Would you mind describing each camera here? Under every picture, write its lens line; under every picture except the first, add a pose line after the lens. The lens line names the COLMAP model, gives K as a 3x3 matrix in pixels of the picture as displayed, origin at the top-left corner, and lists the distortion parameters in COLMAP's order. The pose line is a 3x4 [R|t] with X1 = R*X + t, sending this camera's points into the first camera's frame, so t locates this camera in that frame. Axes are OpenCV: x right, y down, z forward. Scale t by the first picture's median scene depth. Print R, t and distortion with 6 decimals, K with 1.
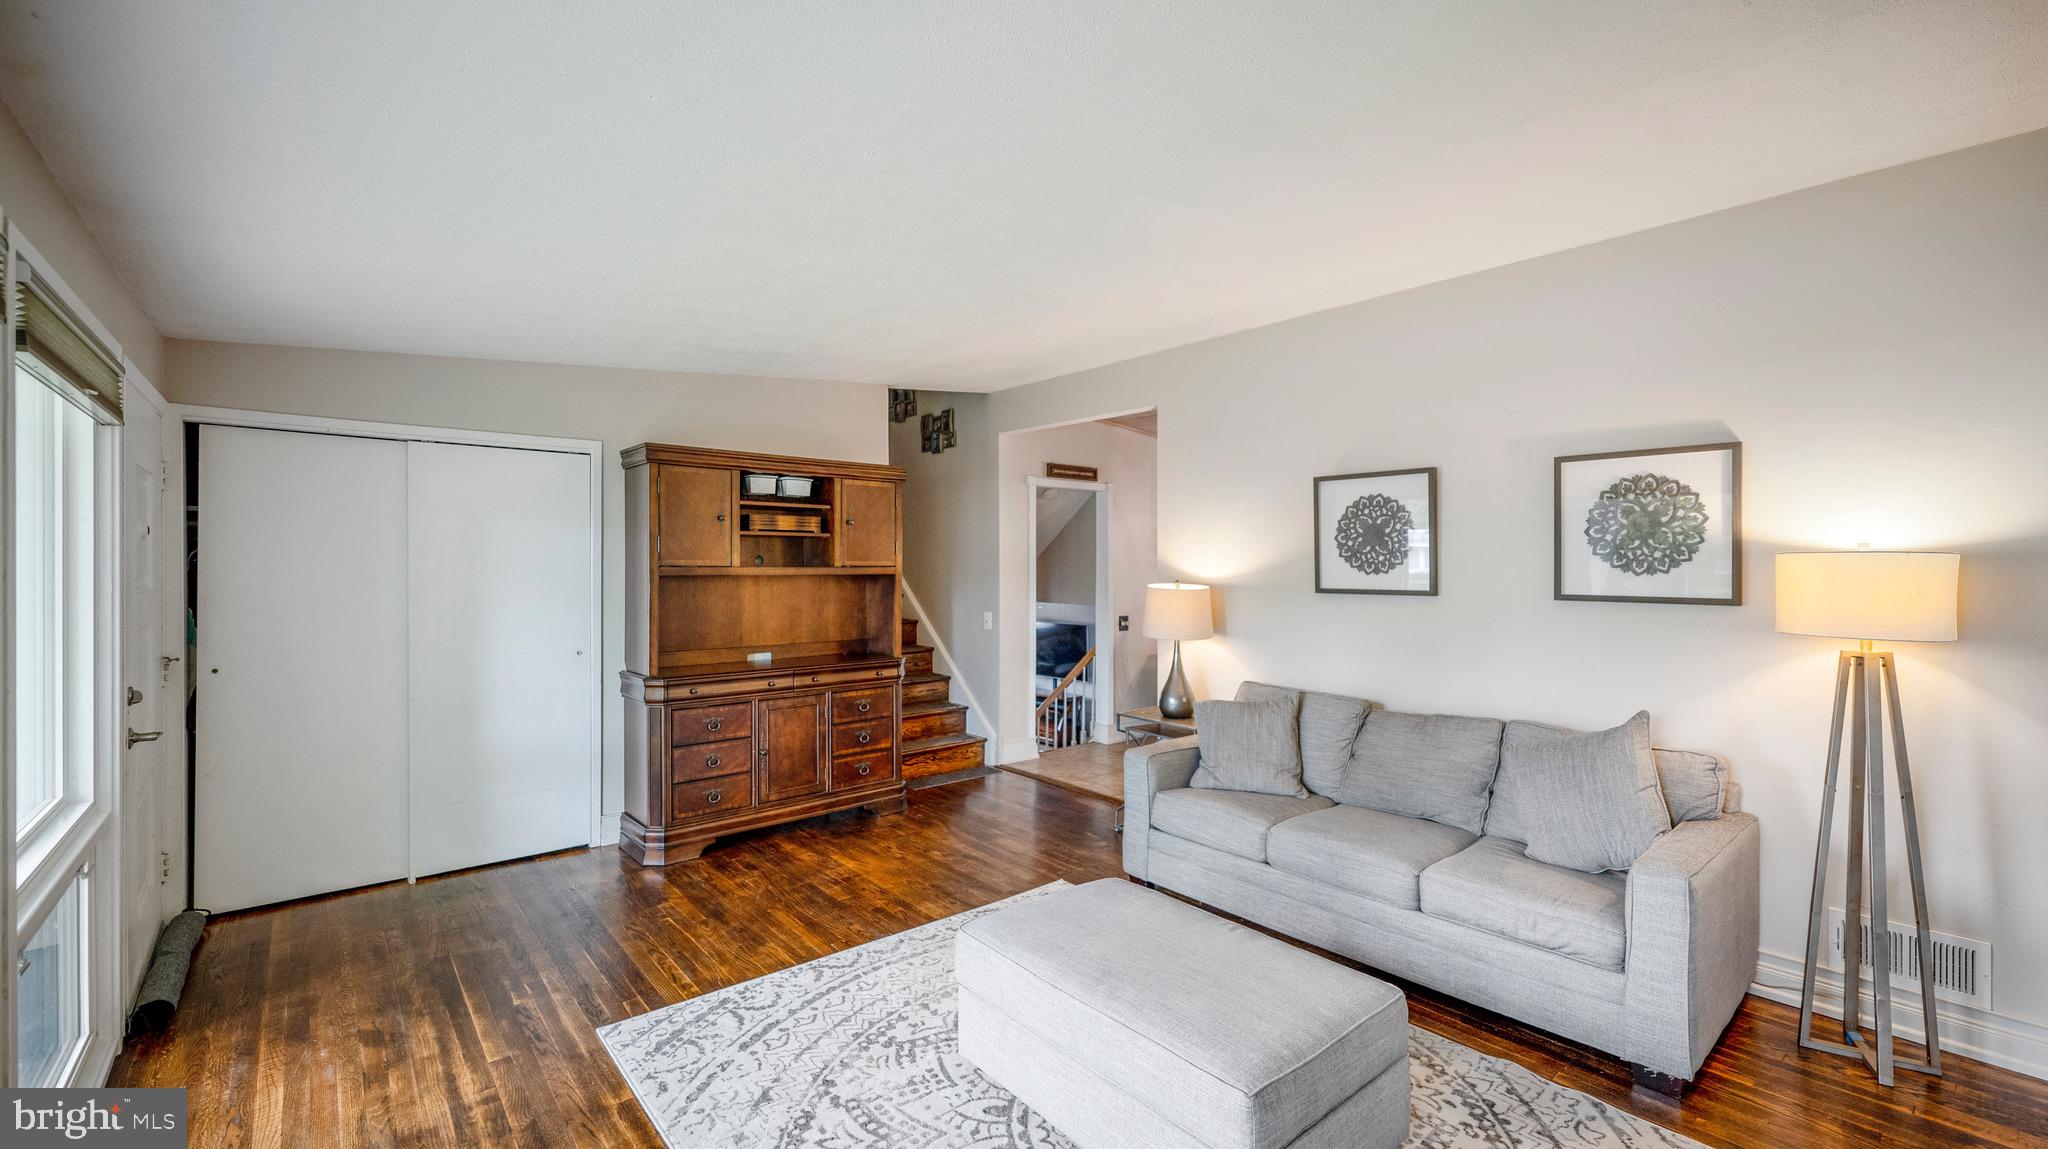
lens RADIAL K [[835.5, 0, 1032.3], [0, 835.5, 573.3], [0, 0, 1]] dist [0.002331, 0.000651]
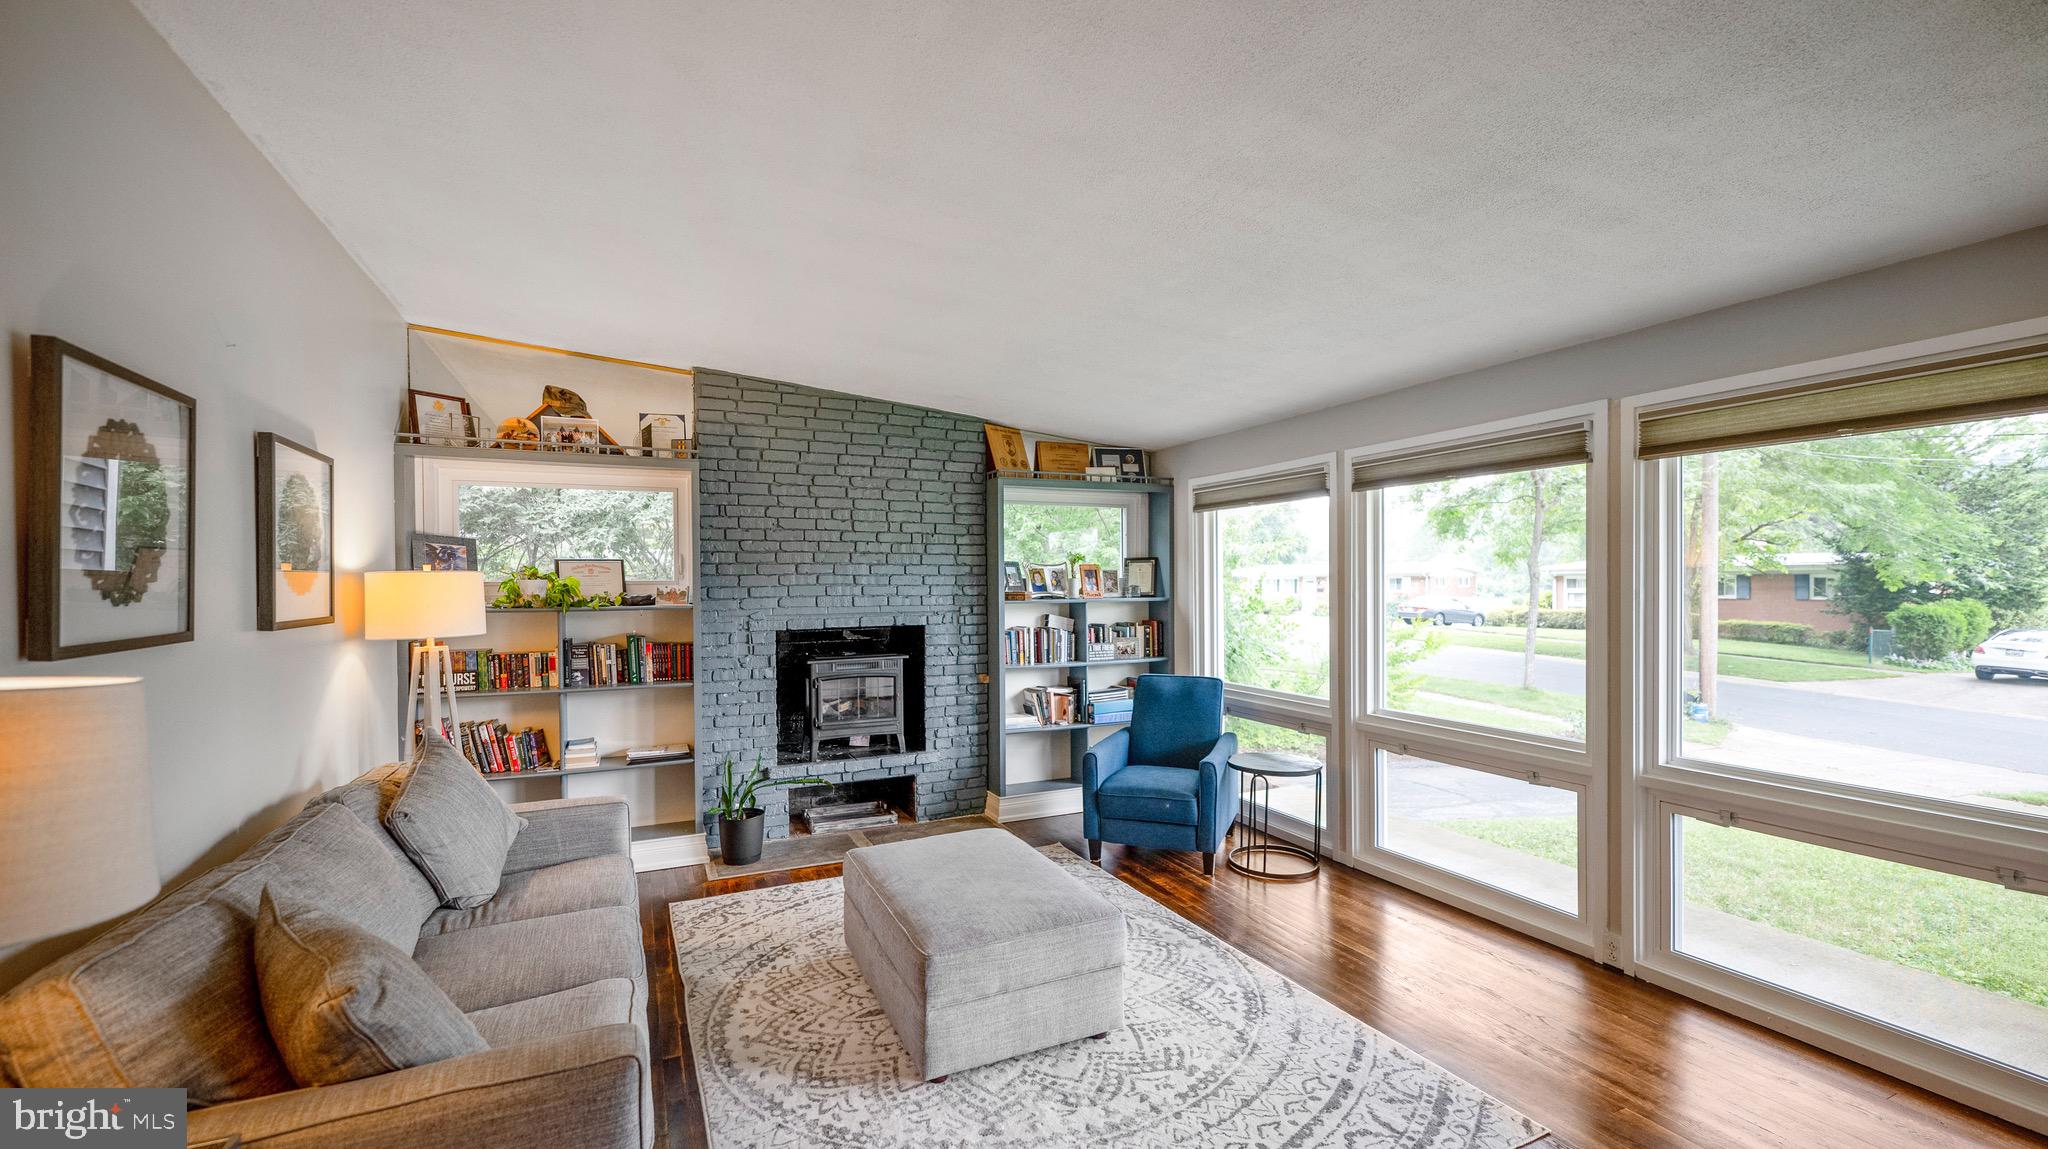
lens RADIAL K [[835.5, 0, 1032.3], [0, 835.5, 573.3], [0, 0, 1]] dist [0.002331, 0.000651]
pose [[-0.963026, 0.007080, 0.269315, -0.254261], [0.008703, 0.999950, 0.004833, -0.017785], [-0.269268, 0.006998, -0.963040, 1.950994]]
